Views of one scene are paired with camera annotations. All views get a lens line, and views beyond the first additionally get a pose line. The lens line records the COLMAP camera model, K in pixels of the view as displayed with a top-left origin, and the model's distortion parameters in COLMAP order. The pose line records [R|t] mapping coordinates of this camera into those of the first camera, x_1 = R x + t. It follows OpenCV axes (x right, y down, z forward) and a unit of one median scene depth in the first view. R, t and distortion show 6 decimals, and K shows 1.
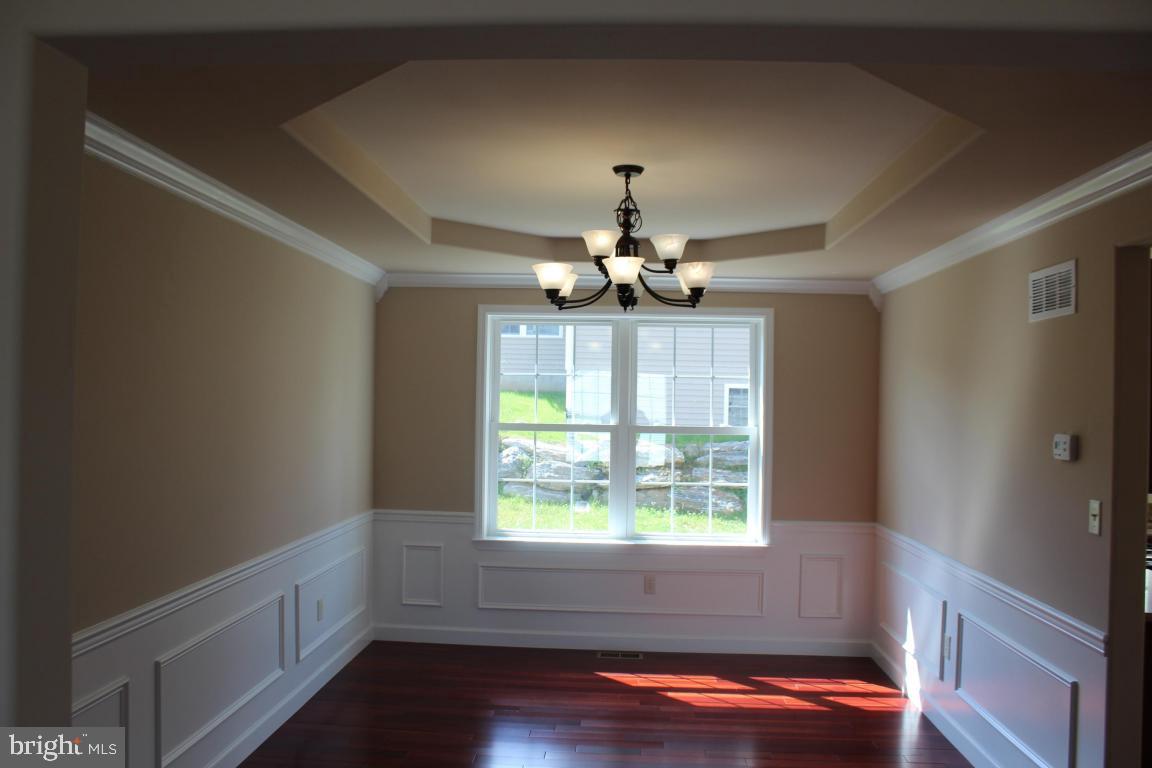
lens RADIAL K [[943.9, 0, 562.9], [0, 943.9, 392.3], [0, 0, 1]] dist [-0.169795, 0.148381]
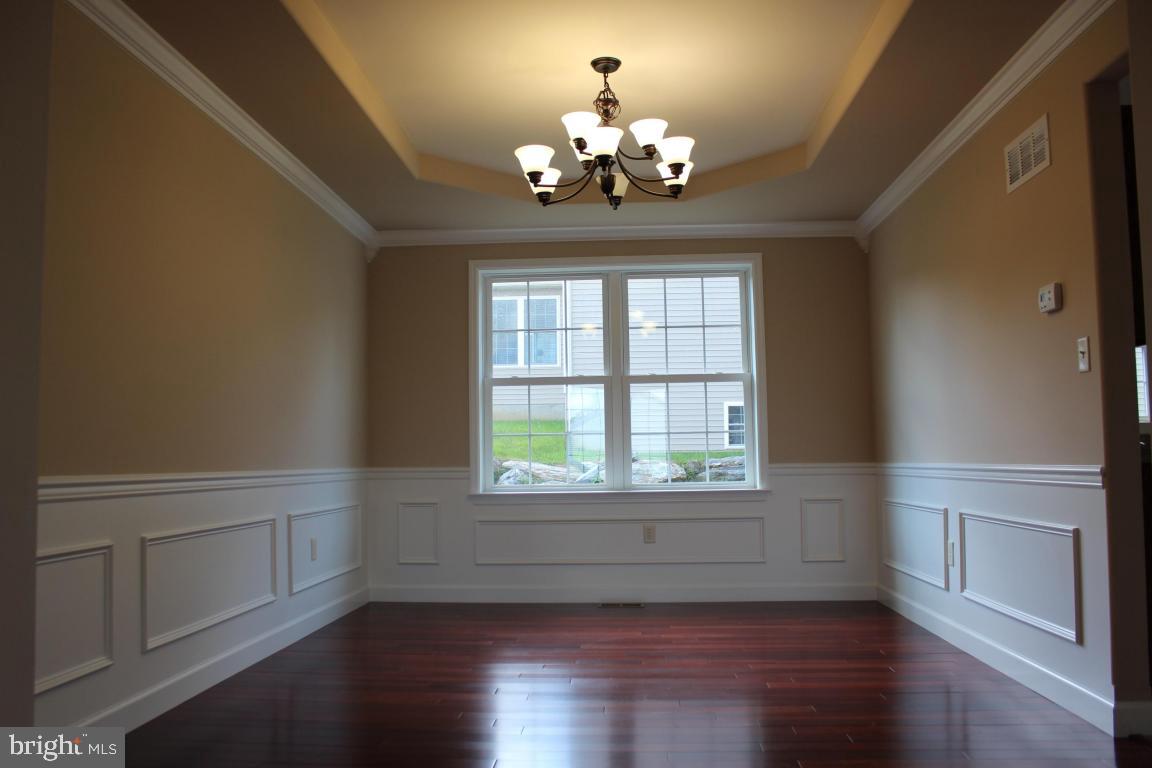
lens RADIAL K [[943.9, 0, 562.9], [0, 943.9, 392.3], [0, 0, 1]] dist [-0.169795, 0.148381]
pose [[0.999510, -0.031283, -0.000919, 0.008720], [0.031174, 0.997780, -0.058850, 0.130059], [0.002758, 0.058793, 0.998266, 0.002628]]
